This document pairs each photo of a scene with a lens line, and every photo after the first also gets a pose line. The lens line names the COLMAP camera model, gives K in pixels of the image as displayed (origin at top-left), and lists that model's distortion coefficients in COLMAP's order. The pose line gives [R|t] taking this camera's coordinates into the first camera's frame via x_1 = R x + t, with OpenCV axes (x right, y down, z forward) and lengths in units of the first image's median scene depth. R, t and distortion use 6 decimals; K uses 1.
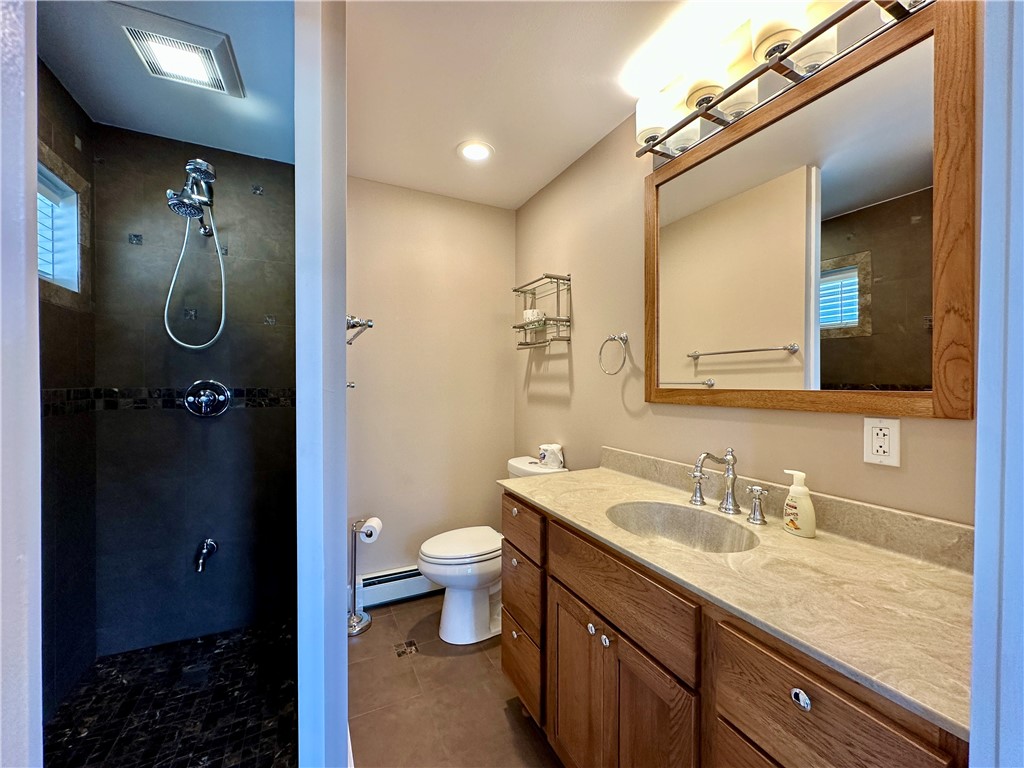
lens RADIAL K [[409.4, 0, 510.8], [0, 409.4, 384.5], [0, 0, 1]] dist [-0.004907, 0.001225]
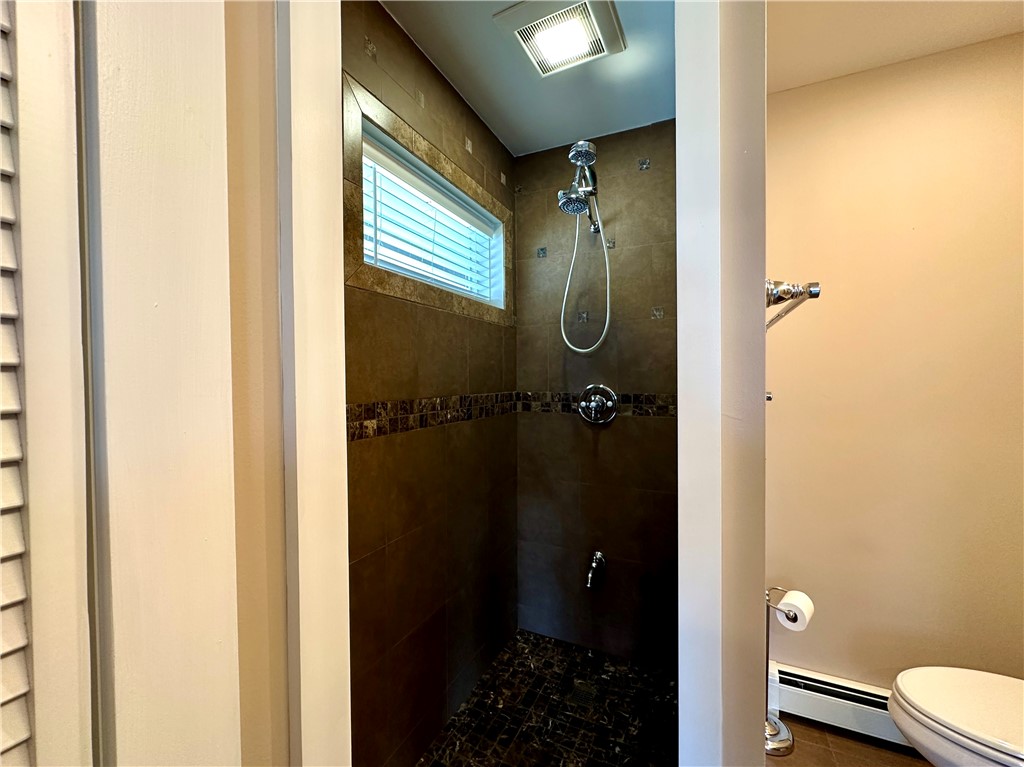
lens RADIAL K [[409.4, 0, 511.7], [0, 409.4, 382.1], [0, 0, 1]] dist [-0.004907, 0.001225]
pose [[0.618940, 0.004303, -0.785426, -0.129417], [0.002238, 0.999971, 0.007241, -0.026177], [0.785435, -0.006239, 0.618913, 0.278224]]
